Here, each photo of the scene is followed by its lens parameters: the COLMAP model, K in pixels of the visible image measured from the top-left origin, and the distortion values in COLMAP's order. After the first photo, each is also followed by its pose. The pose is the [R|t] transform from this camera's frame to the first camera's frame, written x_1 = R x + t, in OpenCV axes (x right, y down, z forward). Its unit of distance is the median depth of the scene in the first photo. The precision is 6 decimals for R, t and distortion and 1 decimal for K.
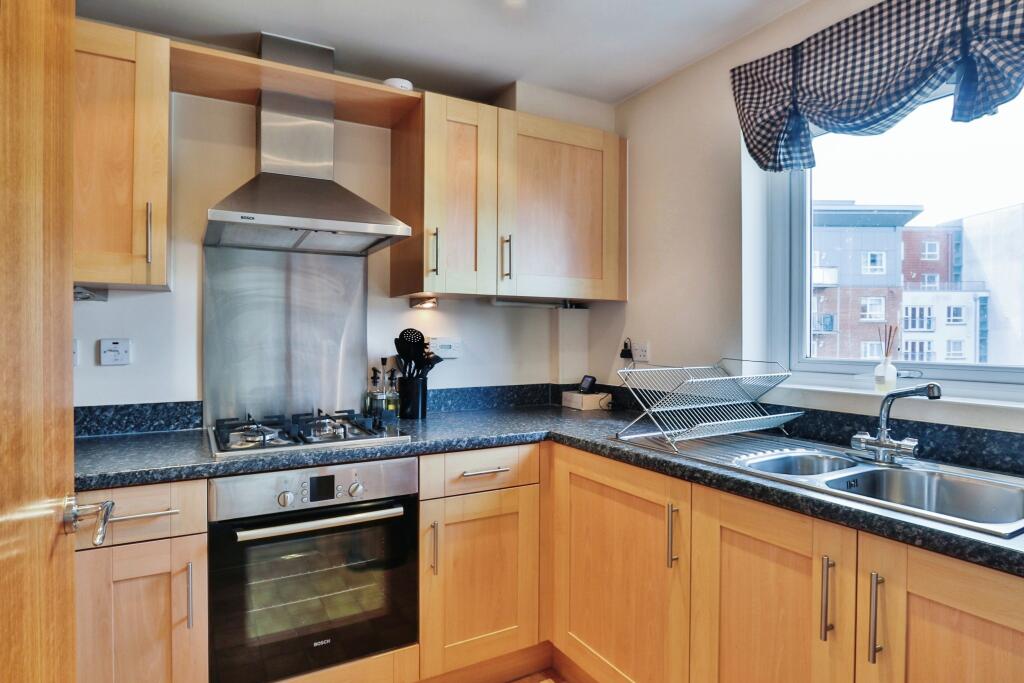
lens RADIAL K [[549.3, 0, 475.2], [0, 549.3, 350.7], [0, 0, 1]] dist [-0.017323, 0.002328]
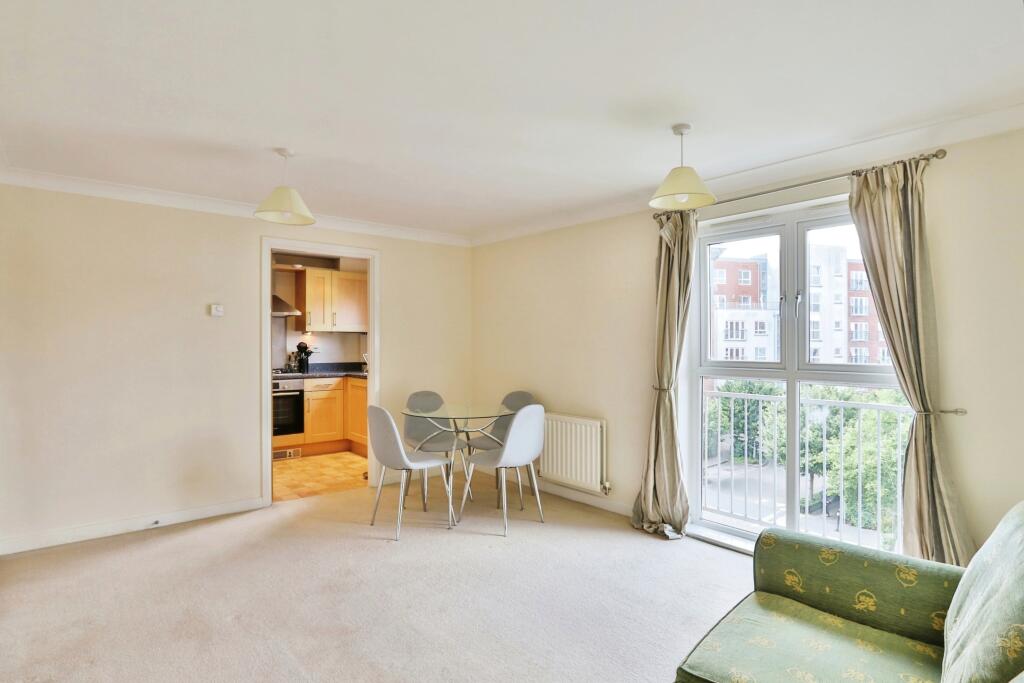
lens RADIAL K [[549.3, 0, 509.9], [0, 549.3, 347.8], [0, 0, 1]] dist [-0.017323, 0.002328]
pose [[0.976498, -0.006996, 0.215413, 0.394172], [0.012353, 0.999647, -0.023530, 0.085028], [-0.215173, 0.025637, 0.976239, -2.476124]]
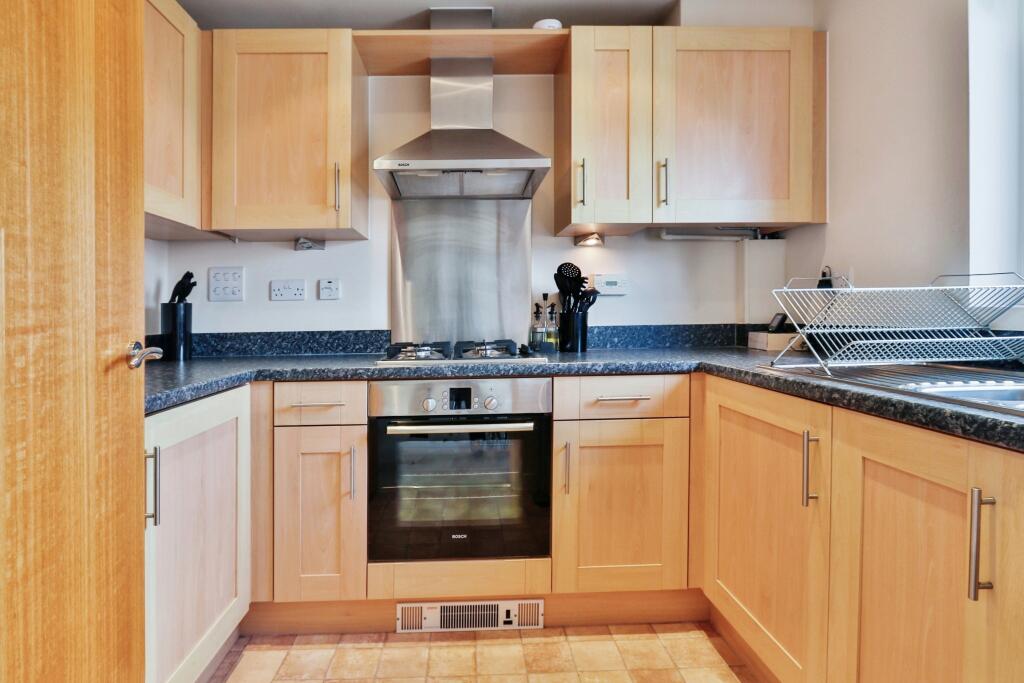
lens RADIAL K [[549.3, 0, 505.6], [0, 549.3, 341.1], [0, 0, 1]] dist [-0.017323, 0.002328]
pose [[0.899891, 0.000876, -0.436114, 0.249947], [0.001874, 0.999981, 0.005875, 0.109445], [0.436111, -0.006104, 0.899872, 0.028750]]
